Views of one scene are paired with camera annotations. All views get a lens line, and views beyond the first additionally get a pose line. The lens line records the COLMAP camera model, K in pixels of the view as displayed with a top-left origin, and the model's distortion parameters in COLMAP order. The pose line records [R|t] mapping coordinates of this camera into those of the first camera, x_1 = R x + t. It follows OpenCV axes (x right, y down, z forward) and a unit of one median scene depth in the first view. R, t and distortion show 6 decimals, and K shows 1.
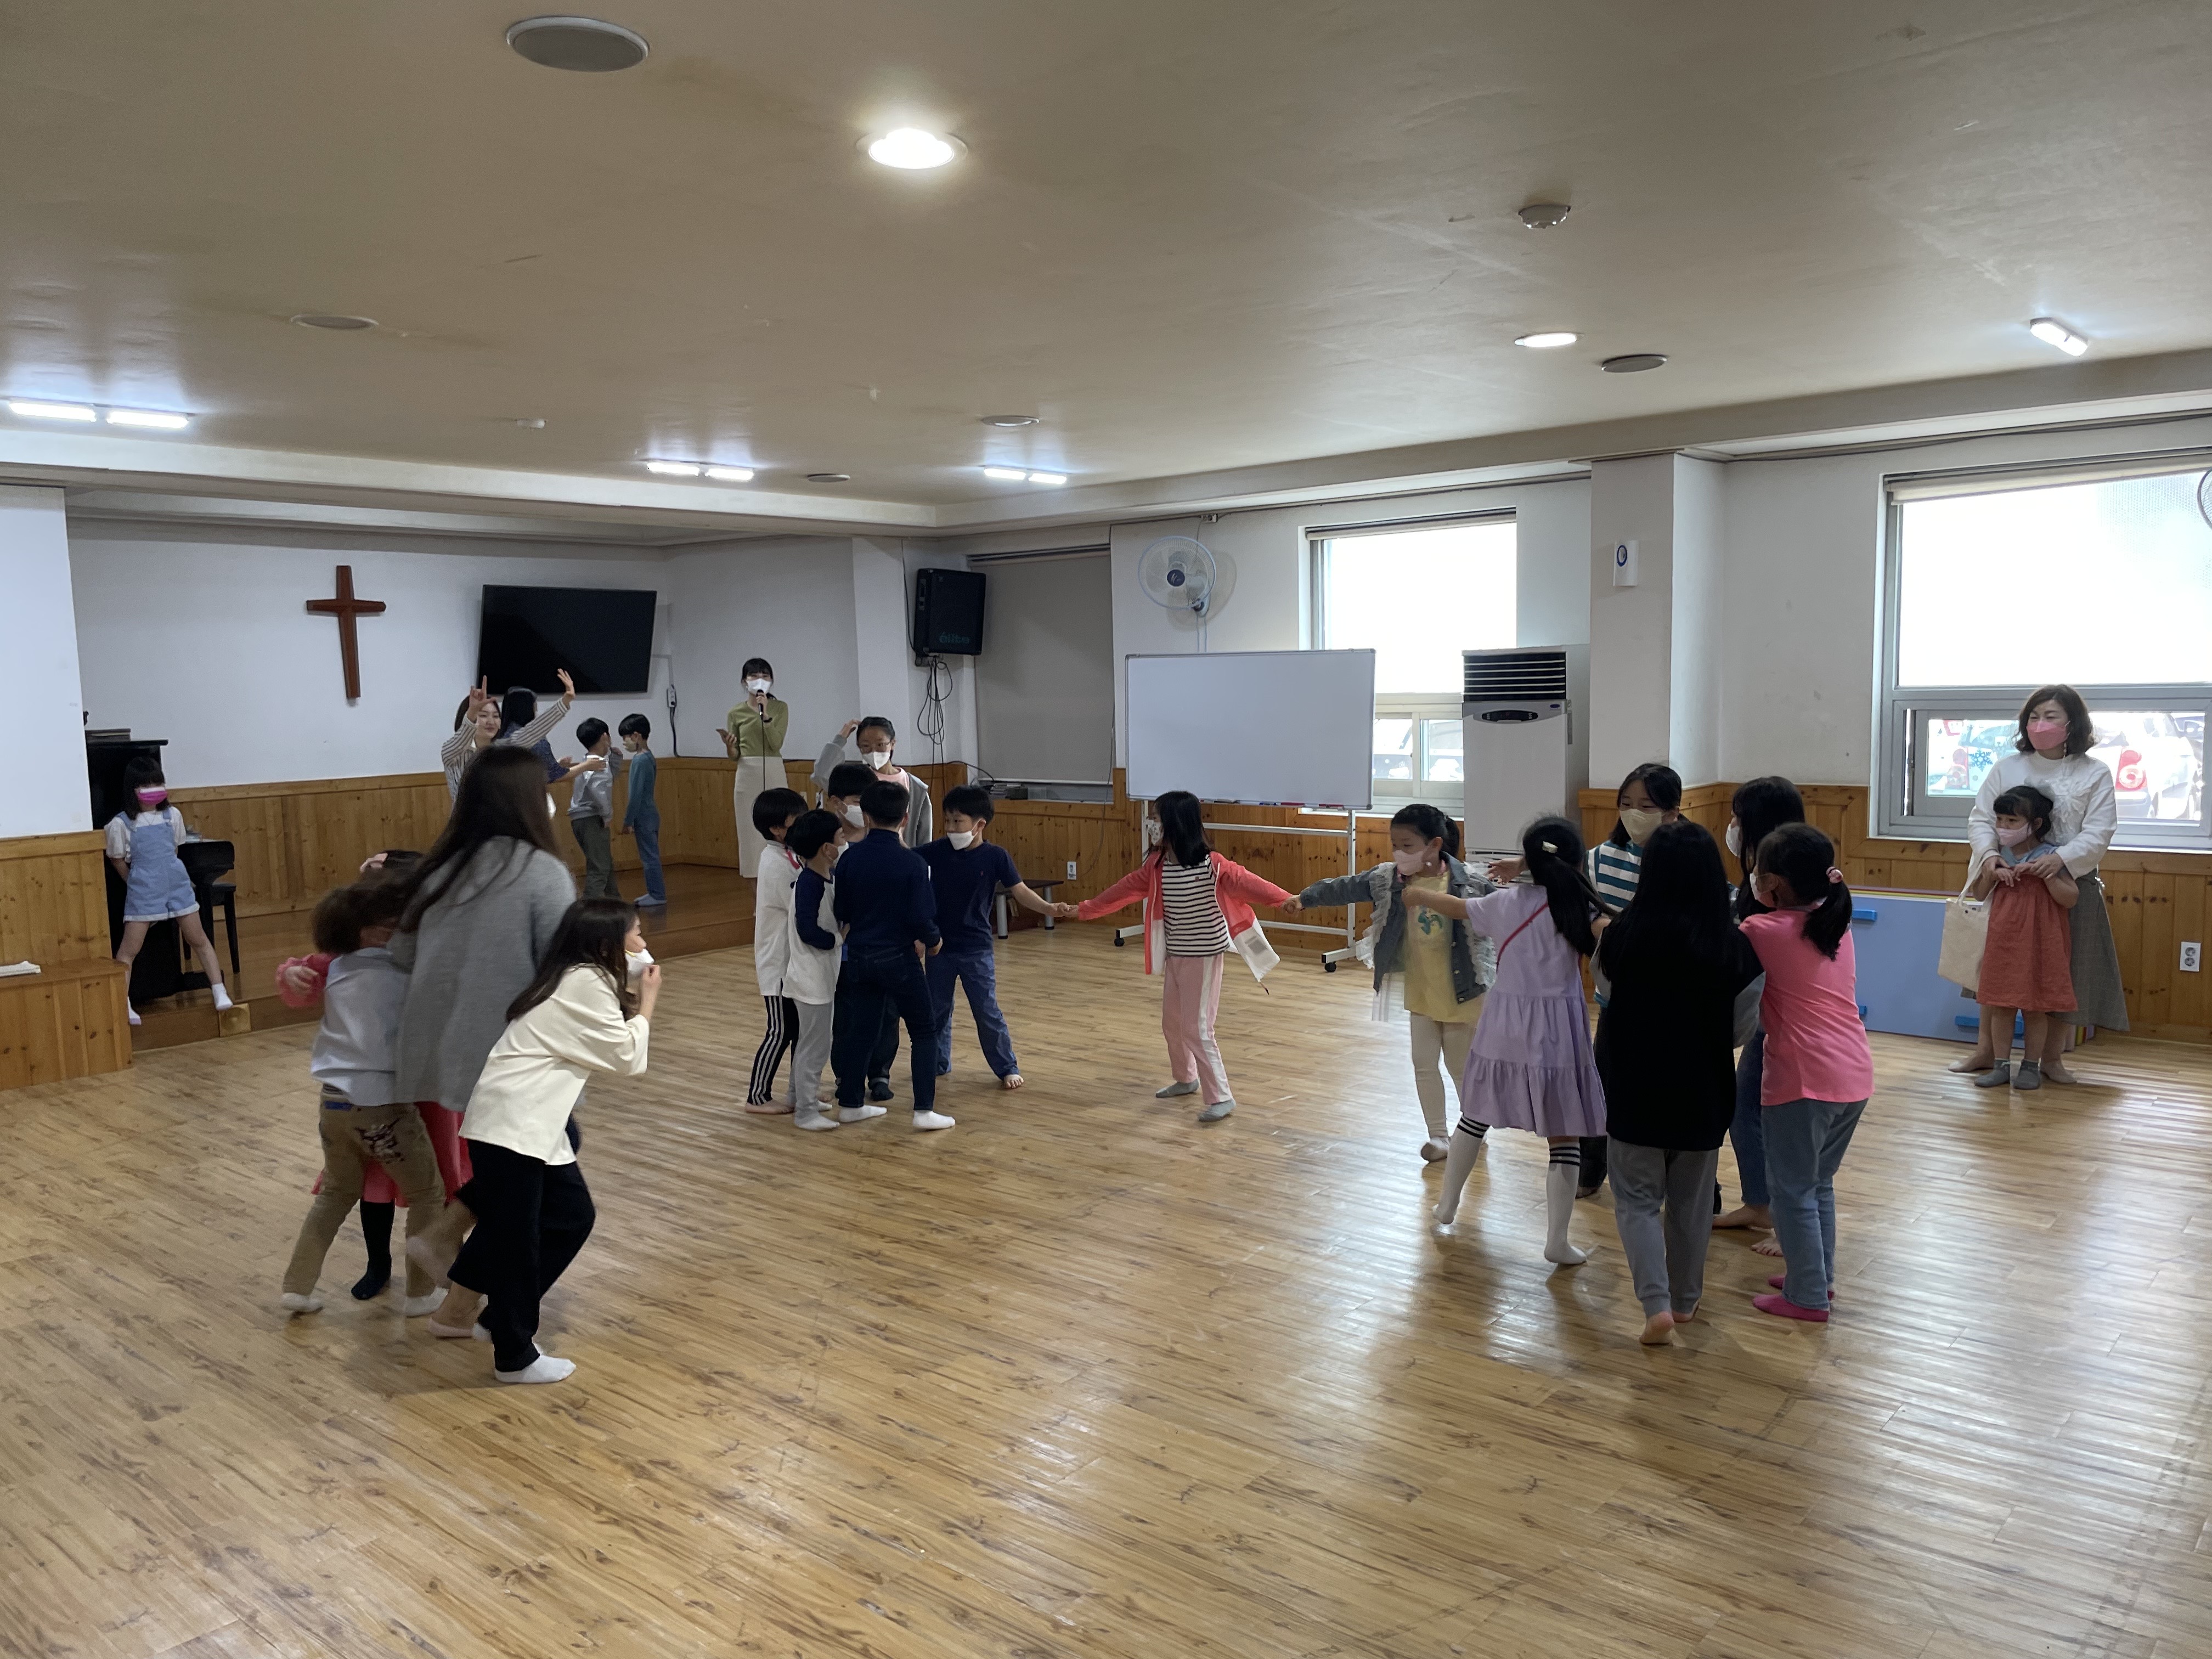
lens RADIAL K [[1677.3, 0, 1120.6], [0, 1677.3, 832.1], [0, 0, 1]] dist [0.095293, -0.132215]
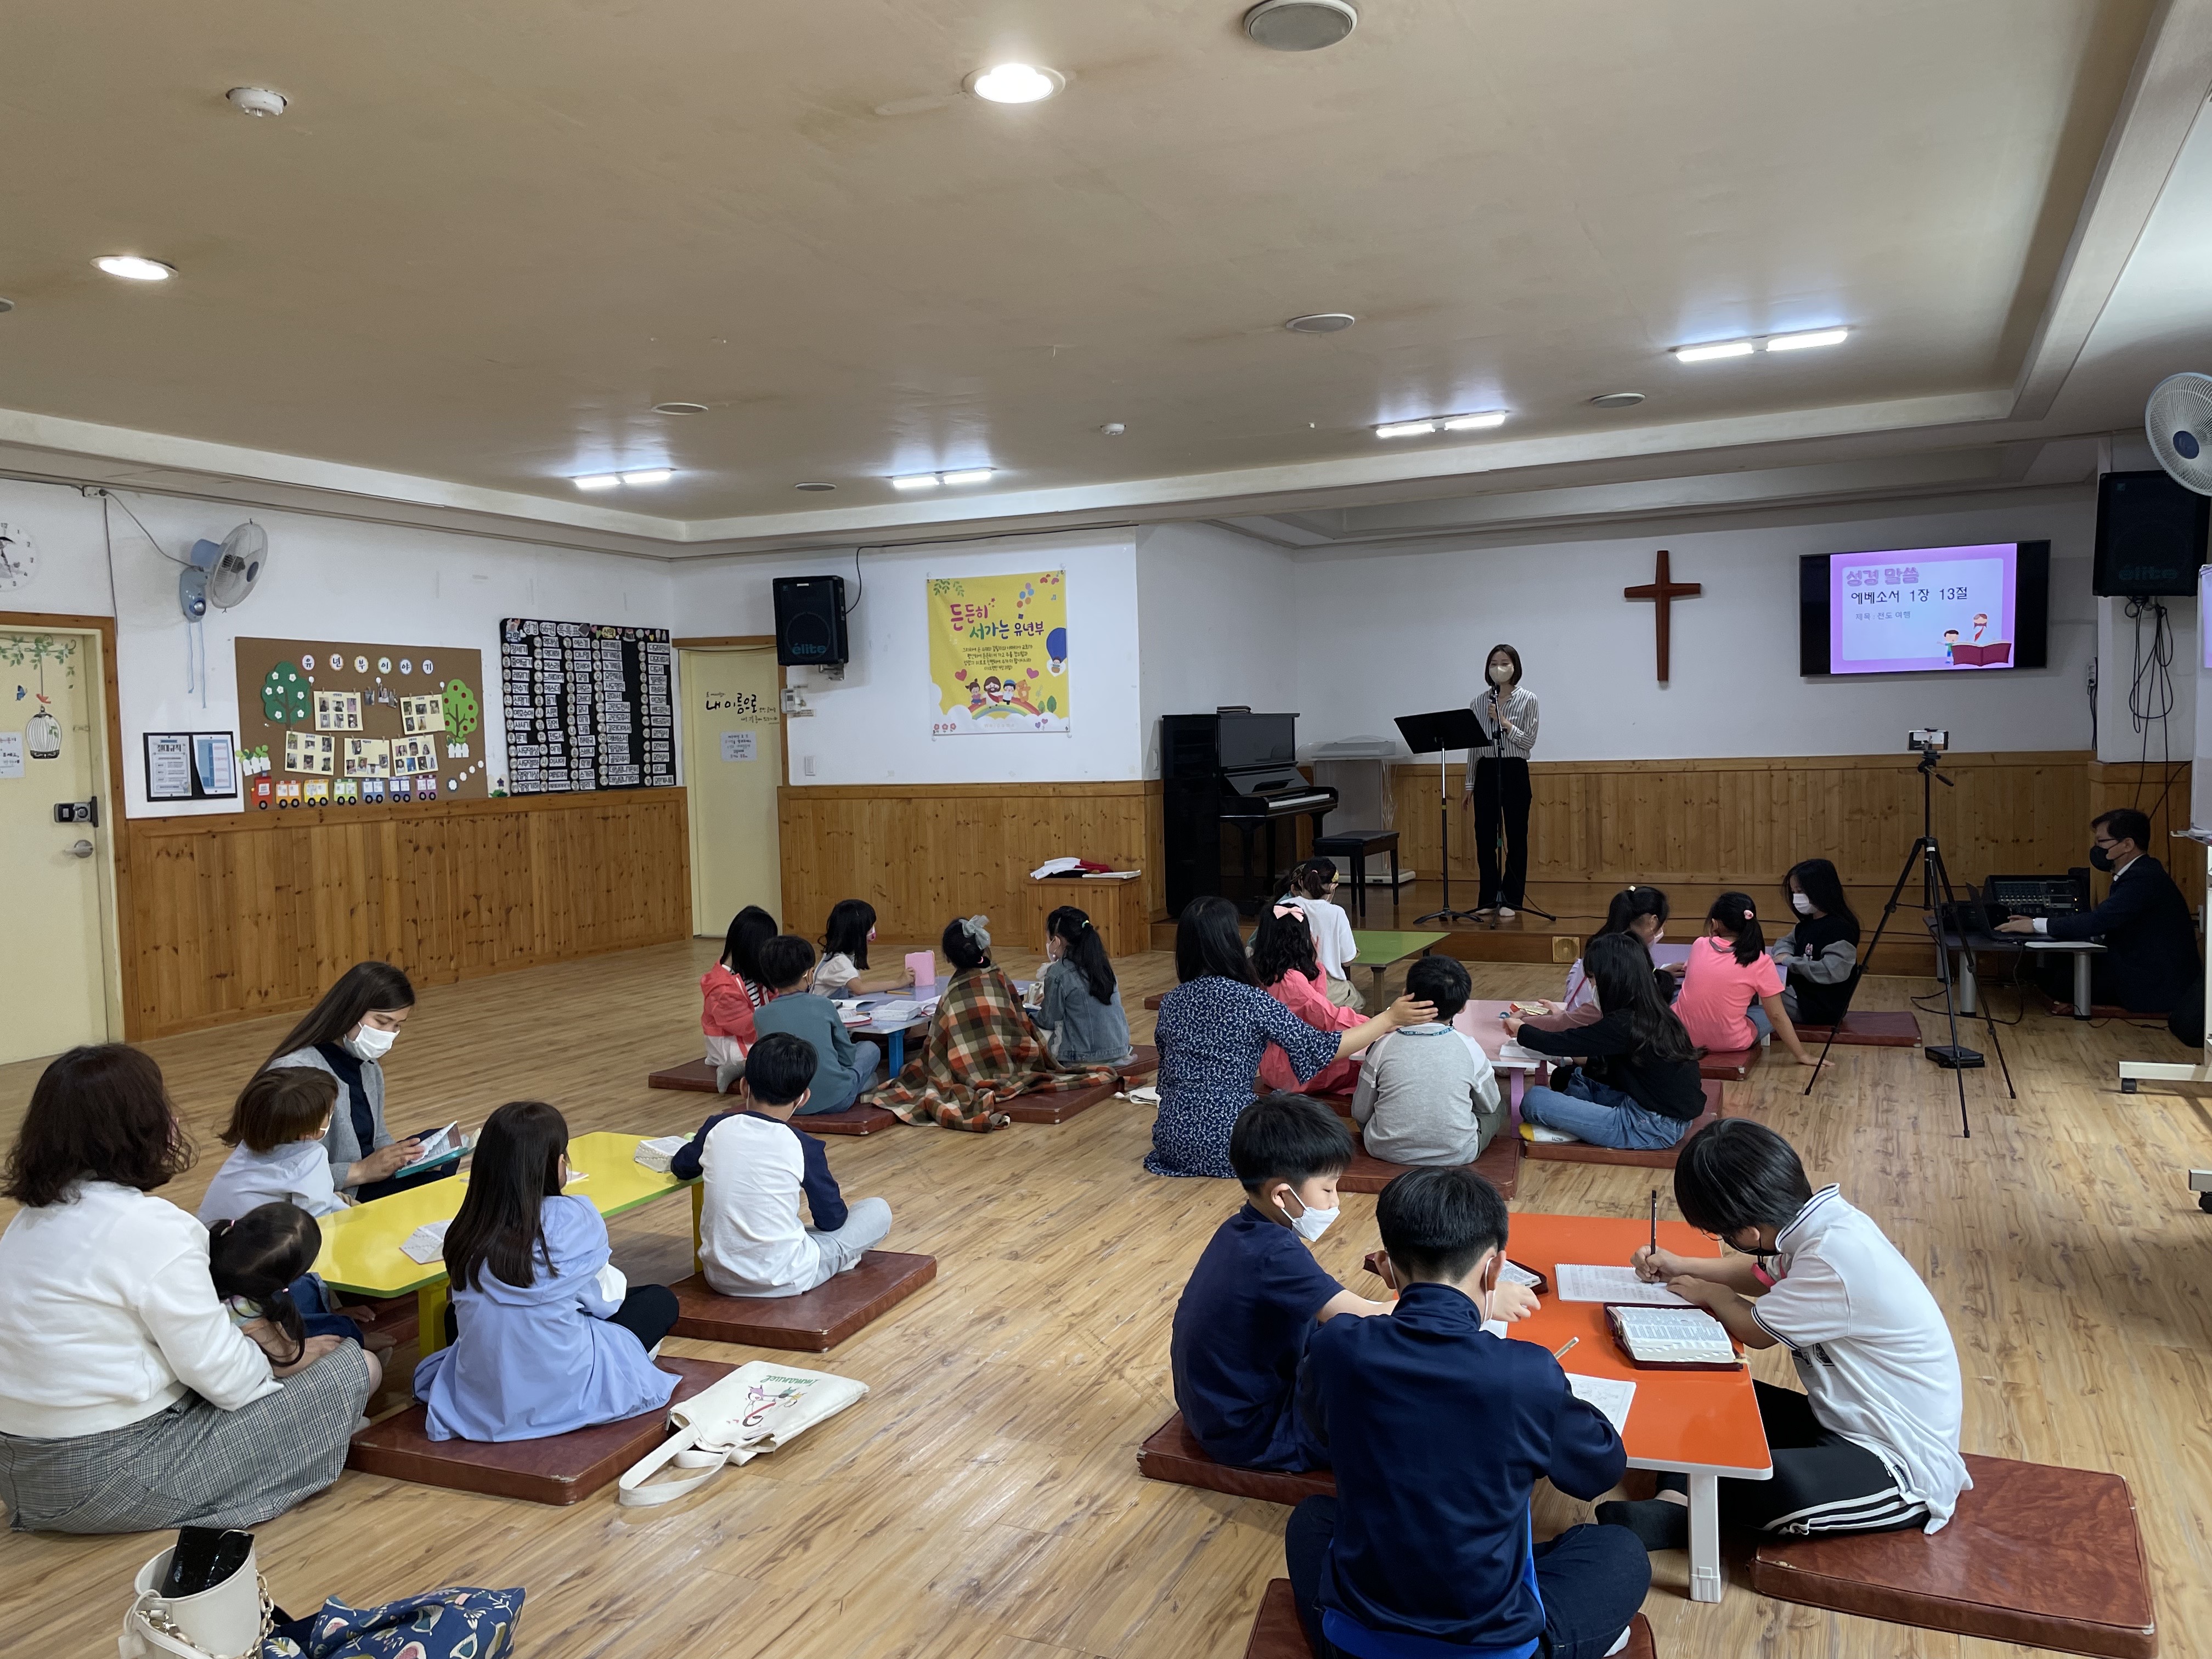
lens RADIAL K [[1677.3, 0, 1120.6], [0, 1677.3, 832.1], [0, 0, 1]] dist [0.095293, -0.132215]
pose [[0.269707, 0.069816, -0.960408, 0.574382], [-0.071433, 0.996071, 0.052348, -0.024495], [0.960289, 0.054486, 0.273635, 0.545792]]
